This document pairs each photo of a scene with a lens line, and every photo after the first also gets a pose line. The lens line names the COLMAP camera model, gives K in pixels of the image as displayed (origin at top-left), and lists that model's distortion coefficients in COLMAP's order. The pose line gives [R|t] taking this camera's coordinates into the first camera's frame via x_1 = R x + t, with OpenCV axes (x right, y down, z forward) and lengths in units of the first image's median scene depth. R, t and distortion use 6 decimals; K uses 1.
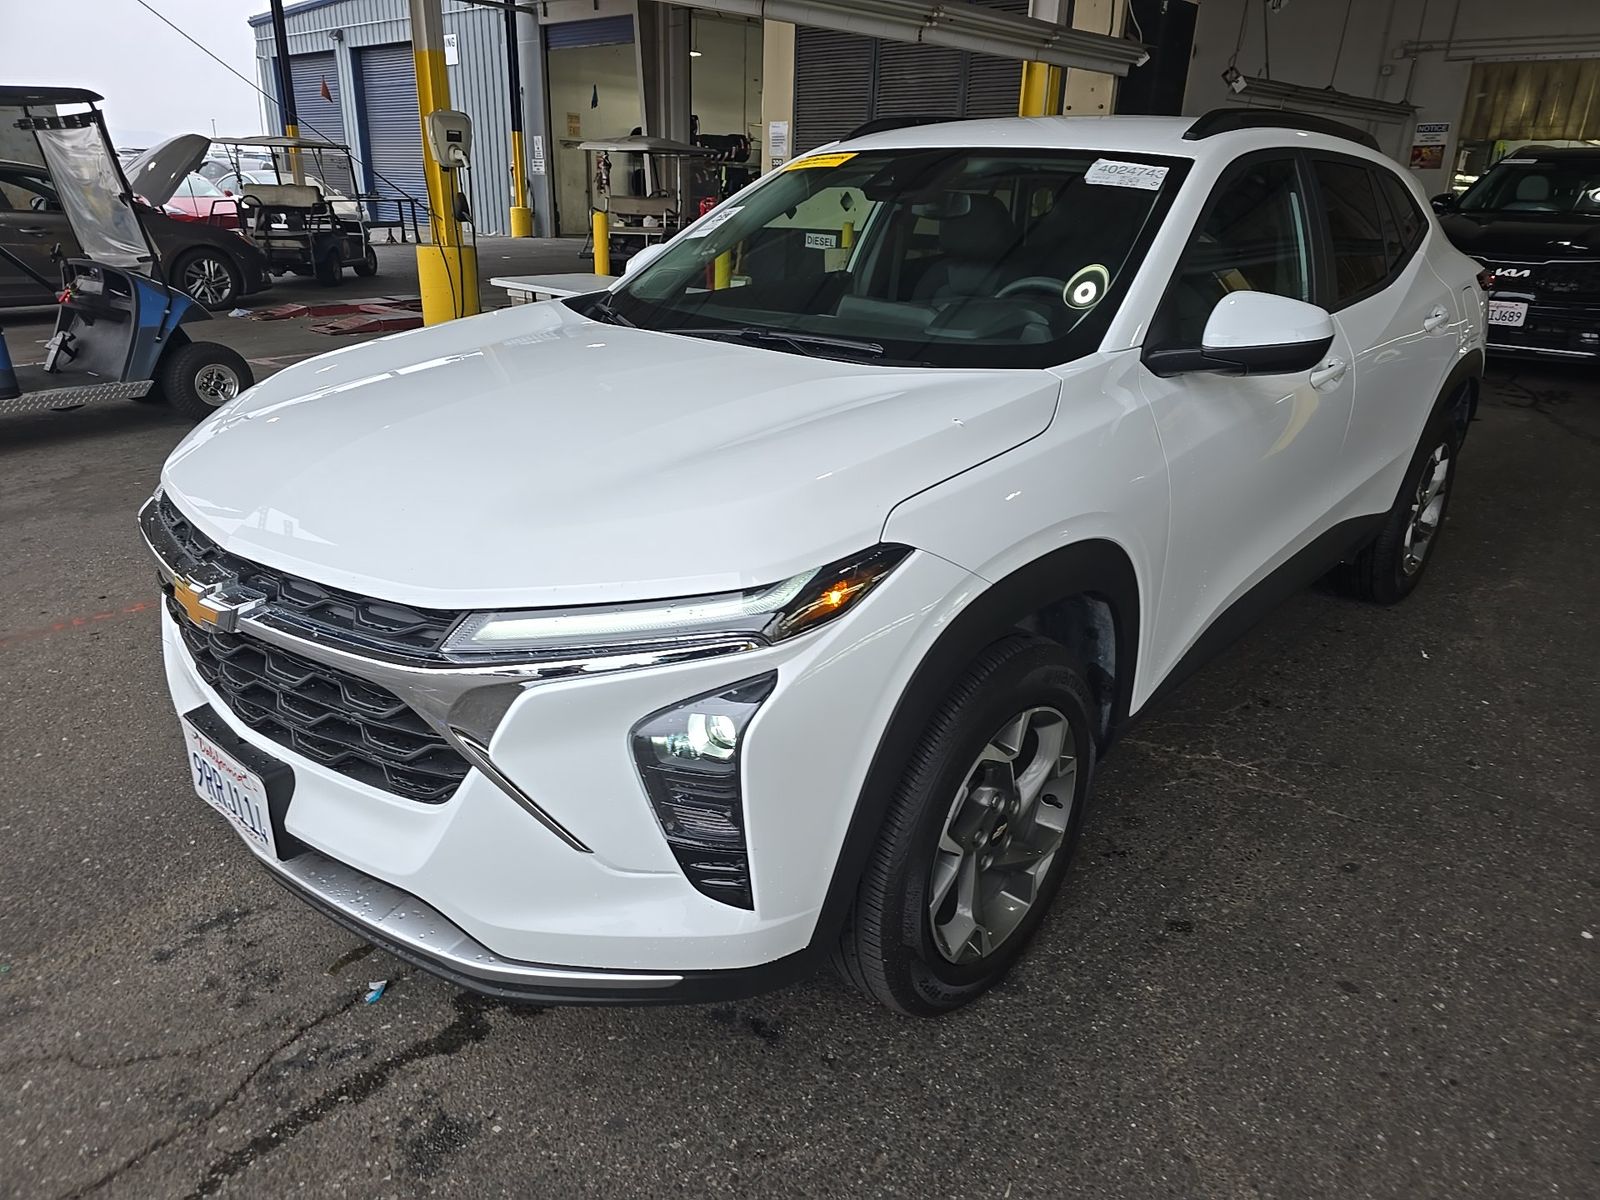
lens RADIAL K [[1068.7, 0, 793.9], [0, 1068.7, 606.0], [0, 0, 1]] dist [0.020946, -0.018607]
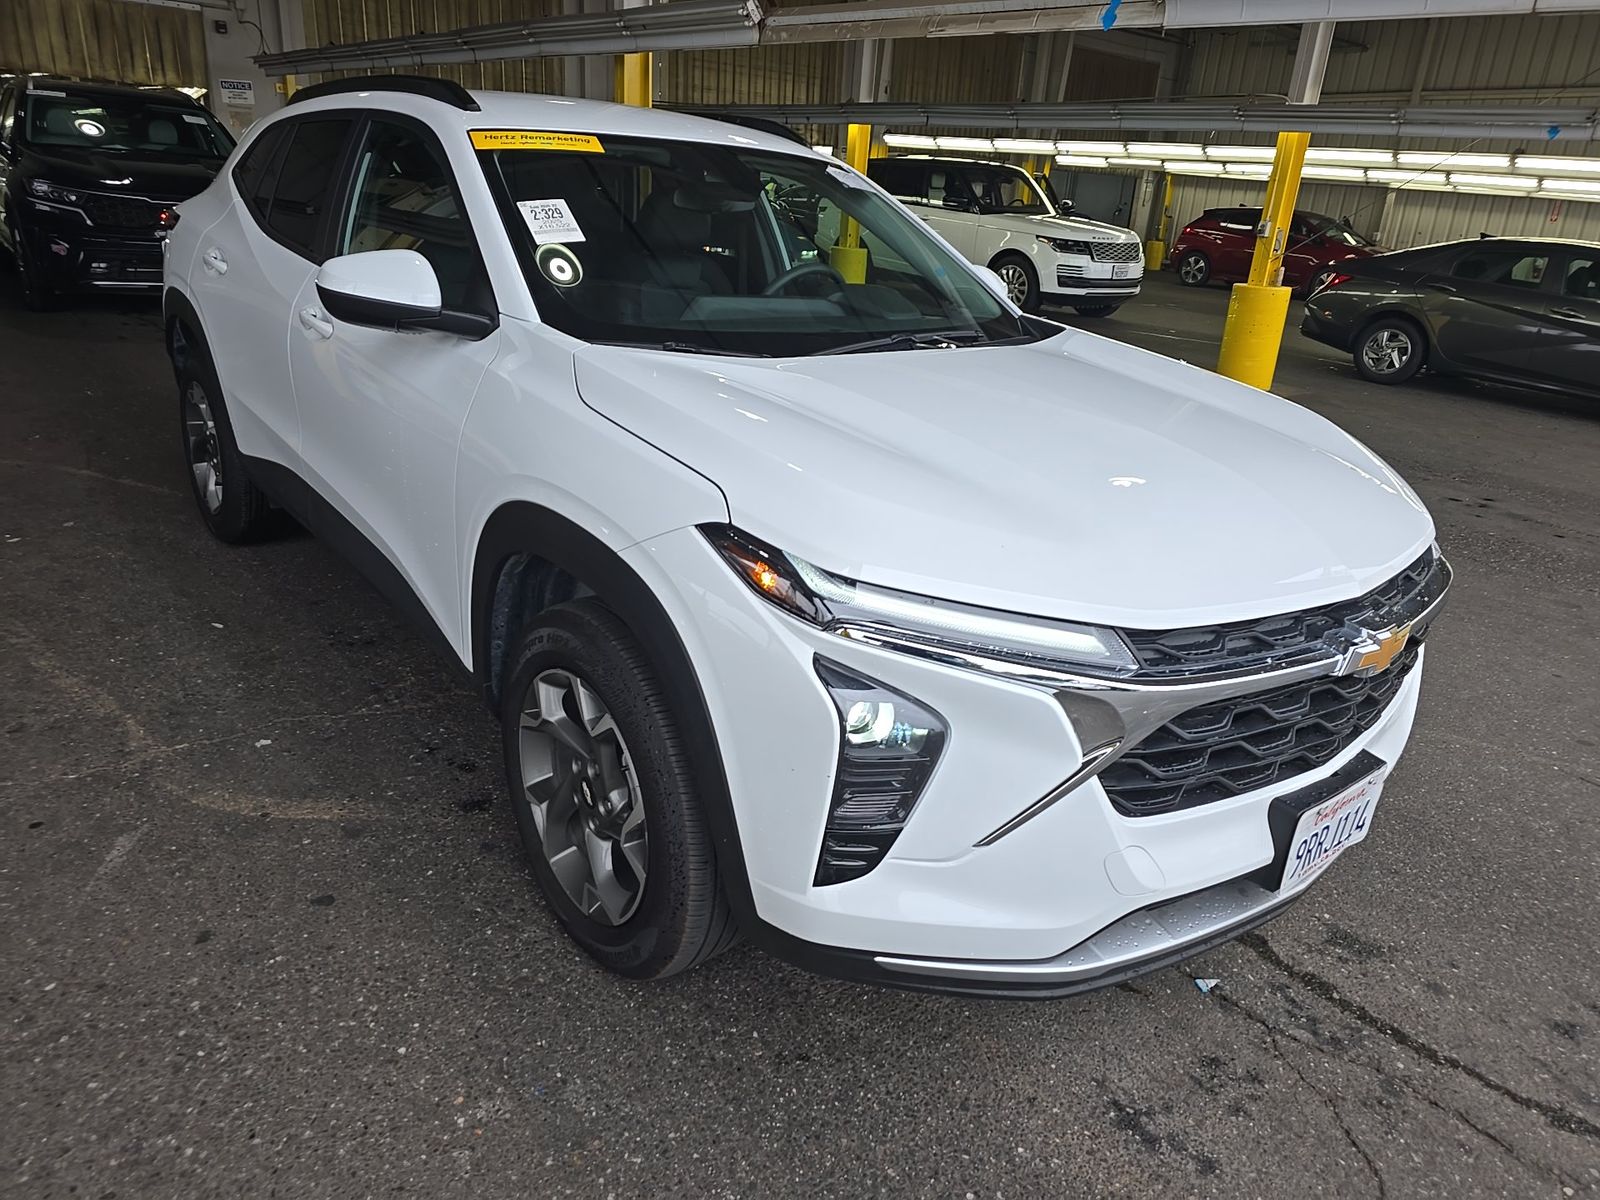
lens RADIAL K [[1068.7, 0, 797.8], [0, 1068.7, 596.1], [0, 0, 1]] dist [0.020946, -0.018607]
pose [[0.154663, -0.355791, 0.921679, -1.042157], [0.294342, 0.907134, 0.300784, -0.348014], [-0.943102, 0.224769, 0.245025, 0.834885]]
